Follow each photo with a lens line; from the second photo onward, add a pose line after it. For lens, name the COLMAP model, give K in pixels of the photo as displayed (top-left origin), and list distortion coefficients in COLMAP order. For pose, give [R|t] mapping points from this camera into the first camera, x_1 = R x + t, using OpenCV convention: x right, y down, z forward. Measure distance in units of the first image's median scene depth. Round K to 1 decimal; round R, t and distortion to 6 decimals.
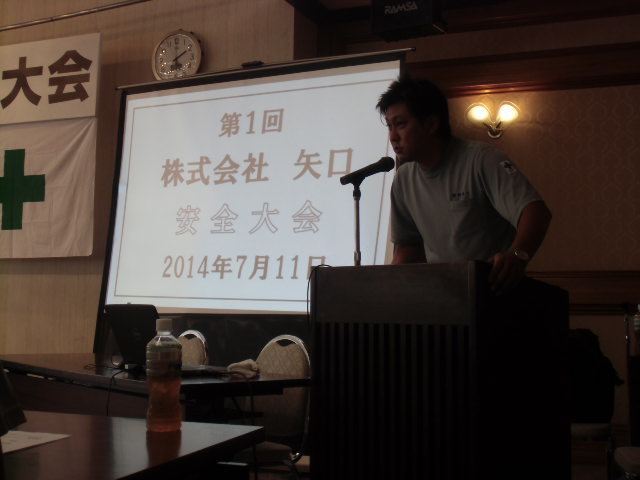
lens RADIAL K [[881.6, 0, 322.9], [0, 881.6, 235.2], [0, 0, 1]] dist [-0.036617, 0.000000]
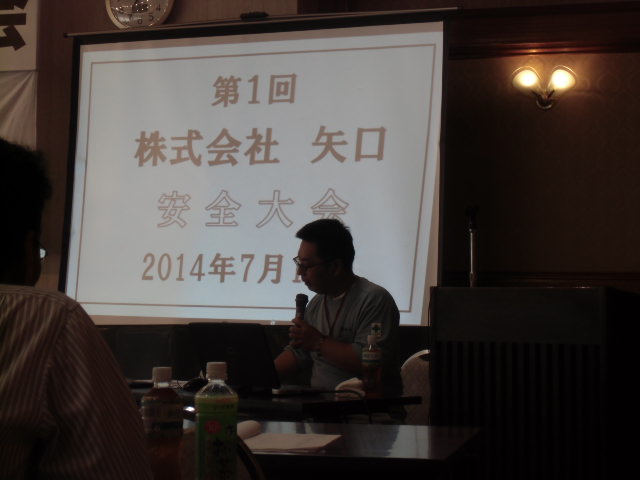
lens RADIAL K [[1456.0, 0, 318.7], [0, 1456.0, 240.5], [0, 0, 1]] dist [0.136068, 0.000000]
pose [[0.993344, -0.000037, 0.115184, -0.174865], [-0.004975, 0.999053, 0.043218, -0.046742], [-0.115077, -0.043504, 0.992404, -0.342181]]
